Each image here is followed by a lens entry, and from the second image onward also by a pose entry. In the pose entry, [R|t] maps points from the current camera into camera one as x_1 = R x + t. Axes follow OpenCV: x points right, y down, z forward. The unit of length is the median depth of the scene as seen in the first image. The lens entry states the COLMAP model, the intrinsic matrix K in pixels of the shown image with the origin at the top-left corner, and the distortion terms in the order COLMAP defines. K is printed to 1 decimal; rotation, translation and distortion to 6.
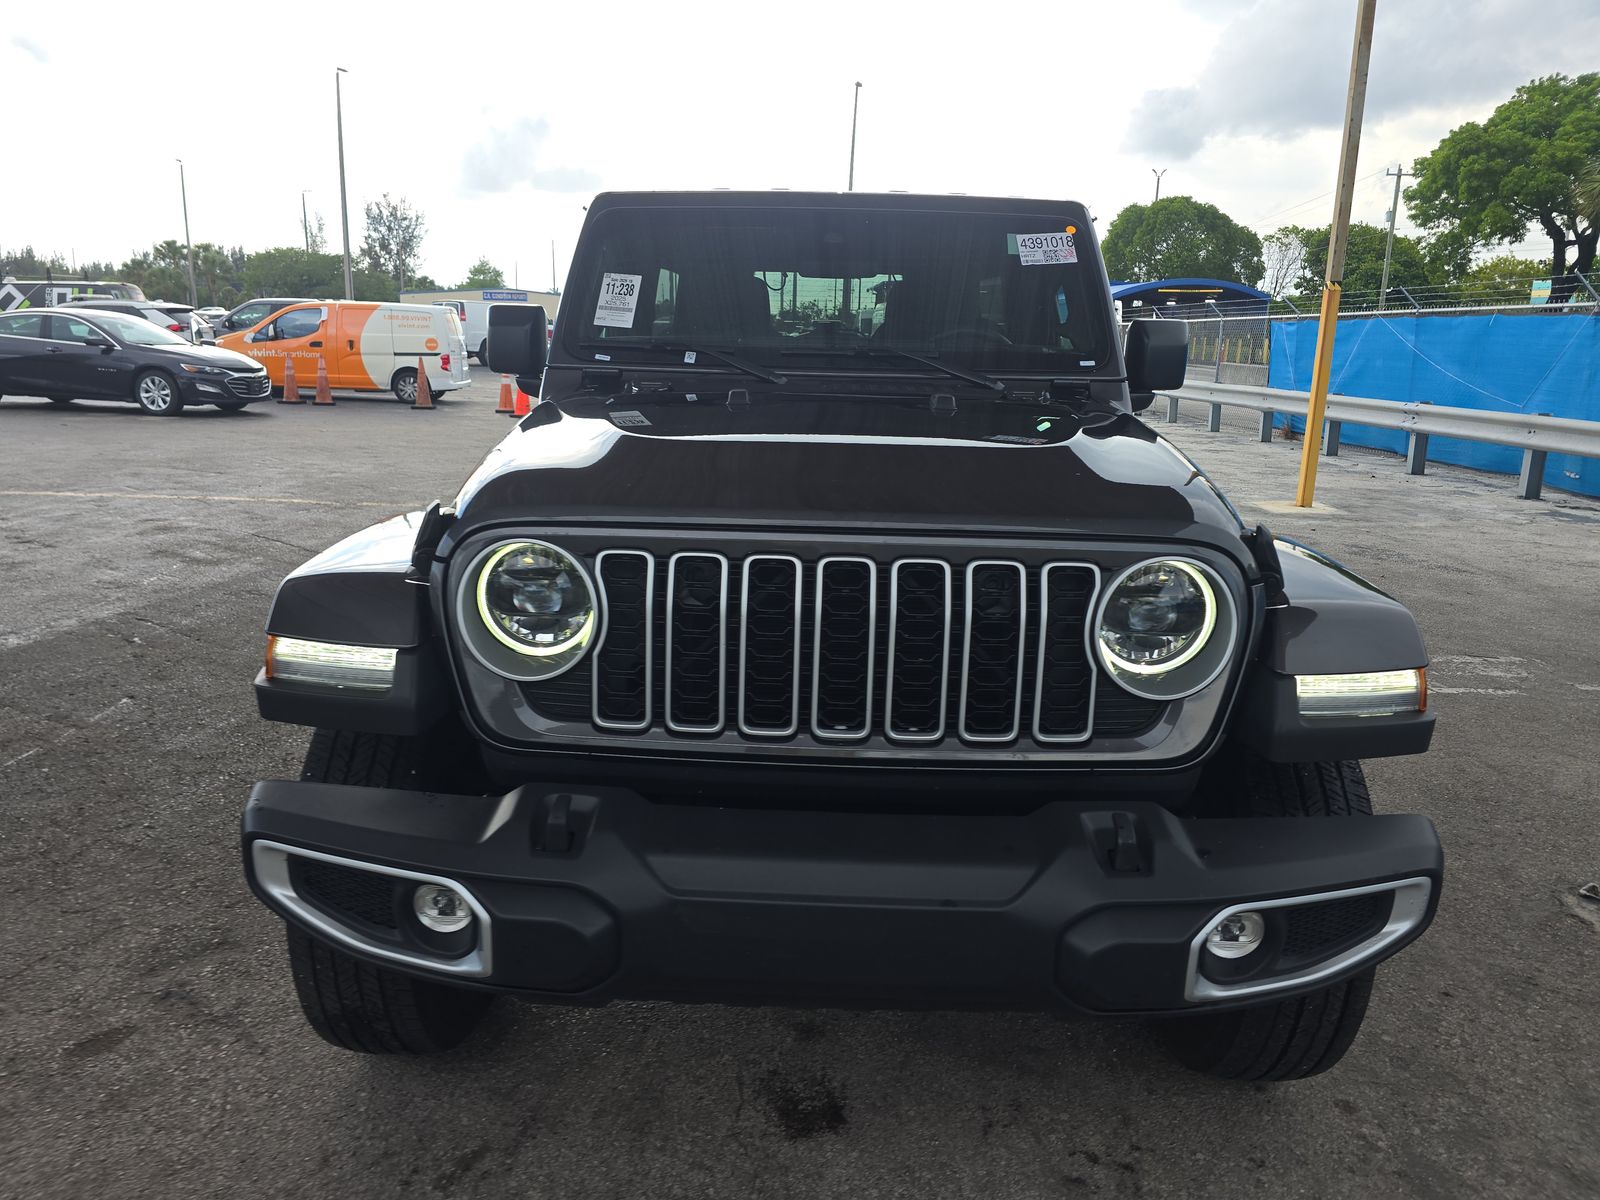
lens RADIAL K [[1091.2, 0, 800.0], [0, 1091.2, 600.0], [0, 0, 1]] dist [-0.002538, -0.003578]
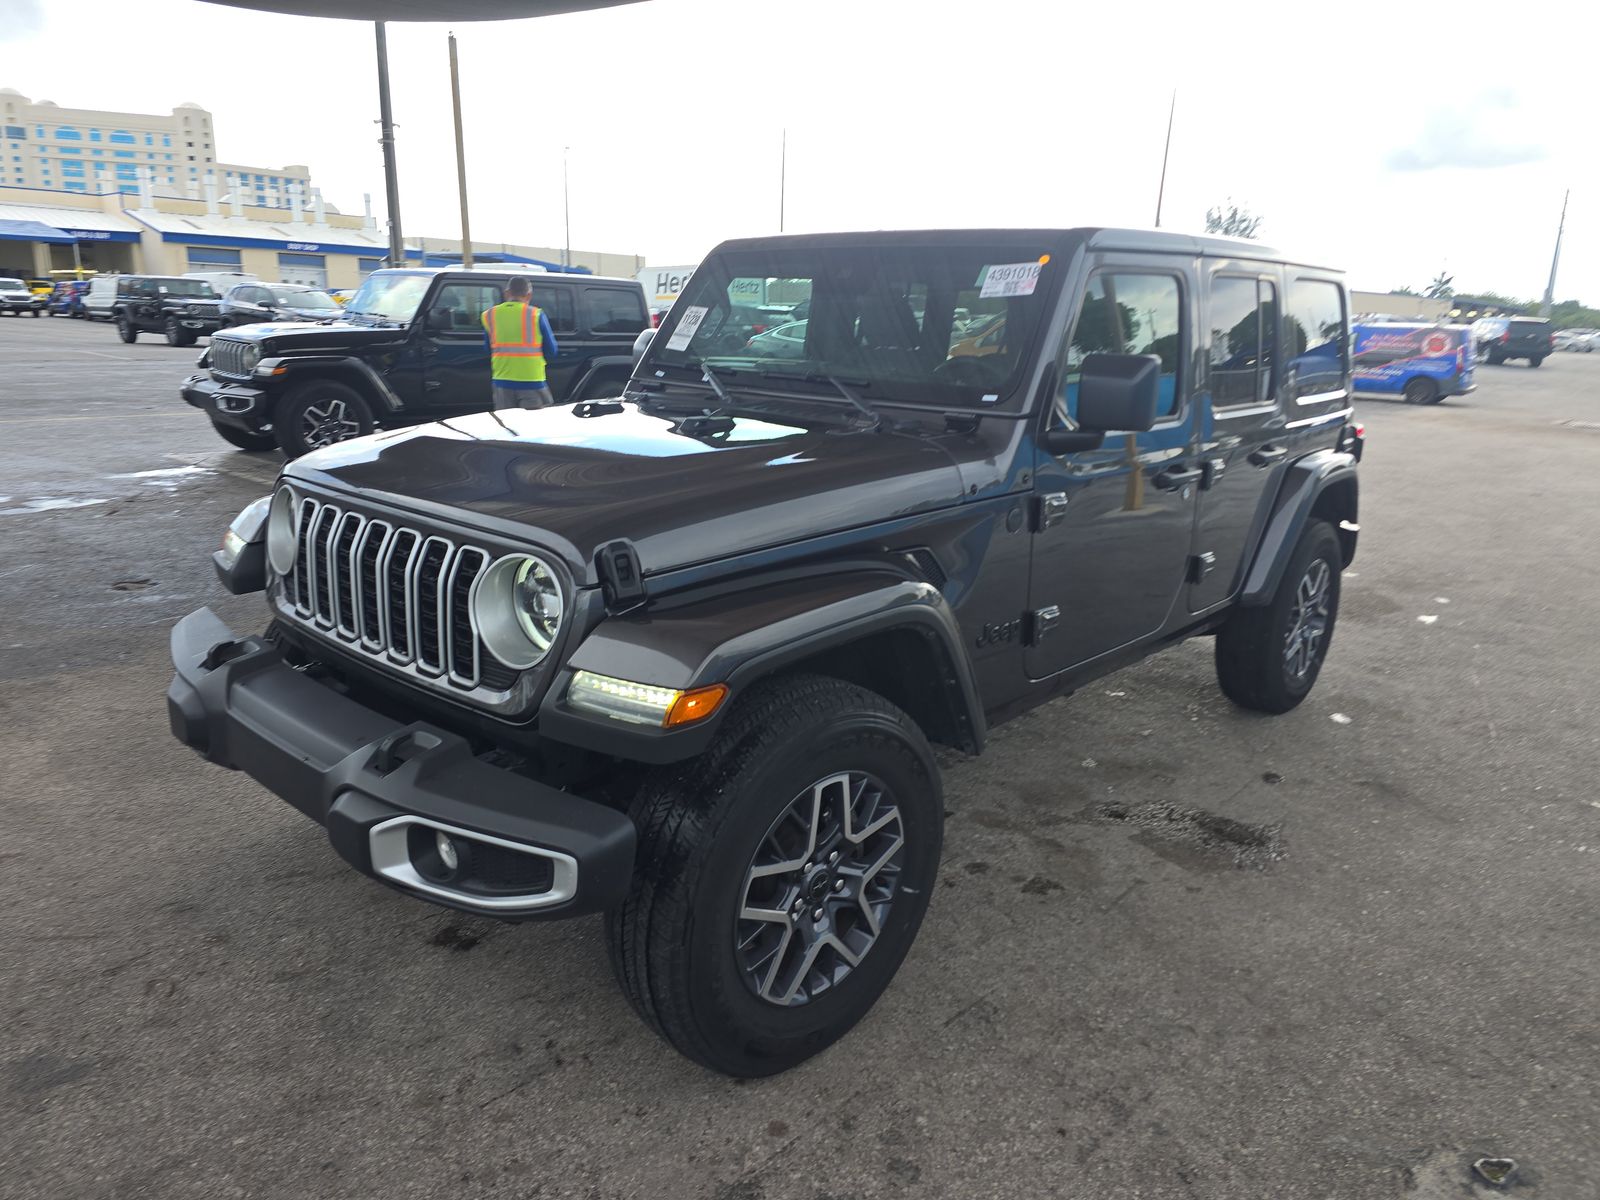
lens RADIAL K [[1091.2, 0, 800.0], [0, 1091.2, 600.0], [0, 0, 1]] dist [-0.002538, -0.003578]
pose [[0.755019, 0.166535, -0.634202, 0.856266], [-0.167762, 0.984079, 0.058688, -0.070783], [0.633879, 0.062085, 0.770936, 0.150985]]
